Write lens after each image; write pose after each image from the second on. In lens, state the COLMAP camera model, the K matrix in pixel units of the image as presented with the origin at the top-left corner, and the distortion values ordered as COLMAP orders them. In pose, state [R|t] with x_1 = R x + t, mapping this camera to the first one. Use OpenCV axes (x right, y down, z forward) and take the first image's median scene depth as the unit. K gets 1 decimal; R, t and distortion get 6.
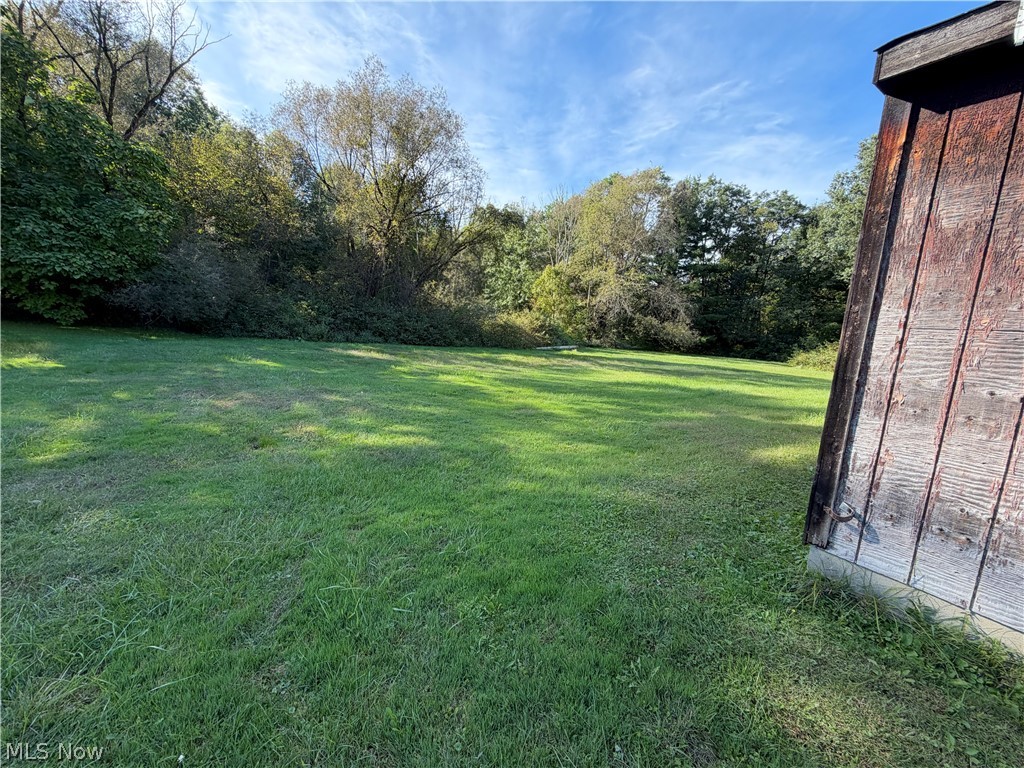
lens RADIAL K [[417.0, 0, 501.7], [0, 417.0, 386.2], [0, 0, 1]] dist [0.018461, -0.000221]
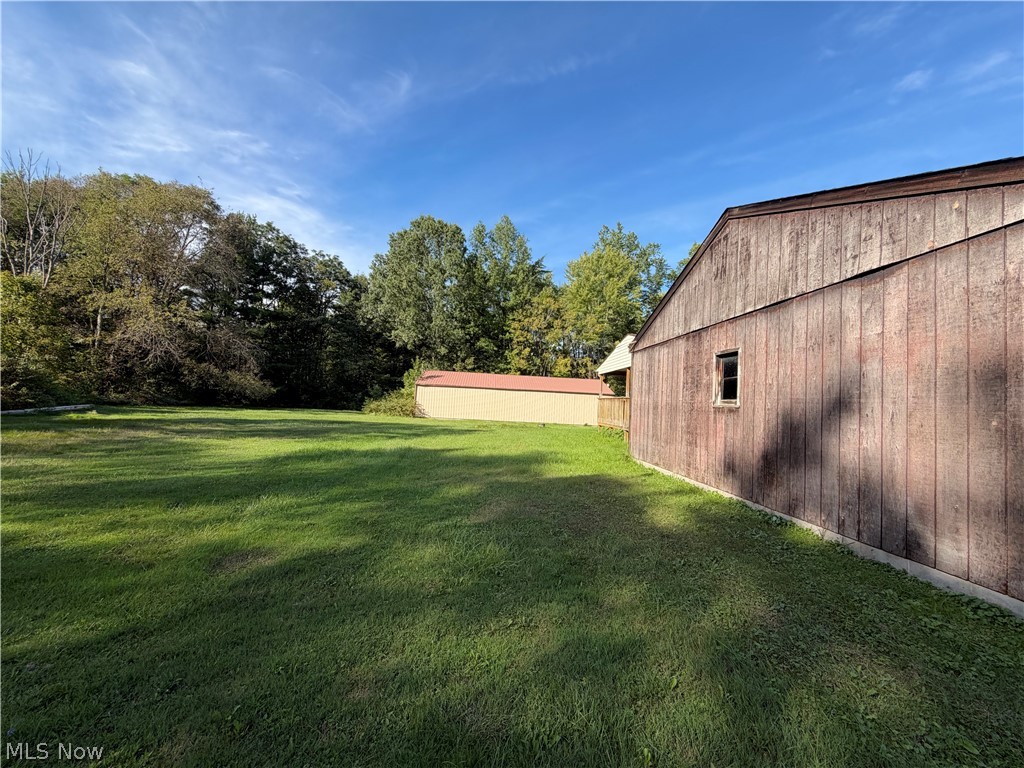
lens RADIAL K [[417.0, 0, 501.7], [0, 417.0, 386.2], [0, 0, 1]] dist [0.018461, -0.000221]
pose [[0.519674, -0.012520, 0.854273, -0.042567], [0.109791, 0.992581, -0.052242, -0.018255], [-0.847281, 0.120940, 0.517193, 0.104901]]
